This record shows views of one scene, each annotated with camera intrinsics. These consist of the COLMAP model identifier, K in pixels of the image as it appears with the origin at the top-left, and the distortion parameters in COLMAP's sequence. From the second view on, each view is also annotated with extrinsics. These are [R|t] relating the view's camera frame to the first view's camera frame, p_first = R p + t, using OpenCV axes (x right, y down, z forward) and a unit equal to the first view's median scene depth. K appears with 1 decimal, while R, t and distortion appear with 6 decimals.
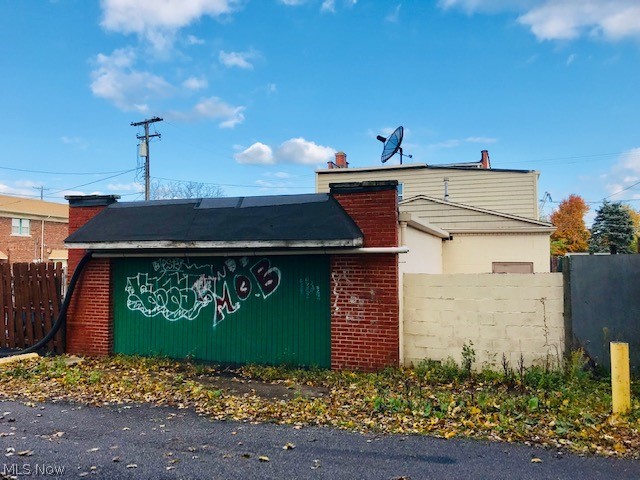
lens RADIAL K [[531.8, 0, 320.3], [0, 531.8, 240.3], [0, 0, 1]] dist [0.019733, 0.021657]
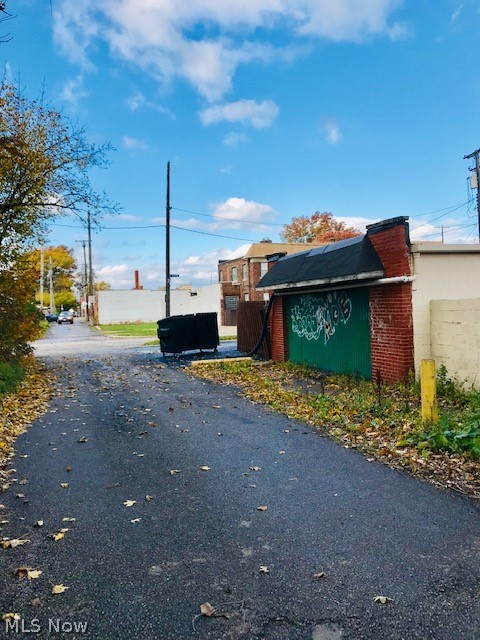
lens RADIAL K [[531.8, 0, 240.8], [0, 531.8, 319.4], [0, 0, 1]] dist [0.019733, 0.021657]
pose [[0.575924, -0.006511, -0.817477, 0.779410], [0.082855, 0.995284, 0.050445, 0.016174], [0.813294, -0.096785, 0.573747, 0.079672]]
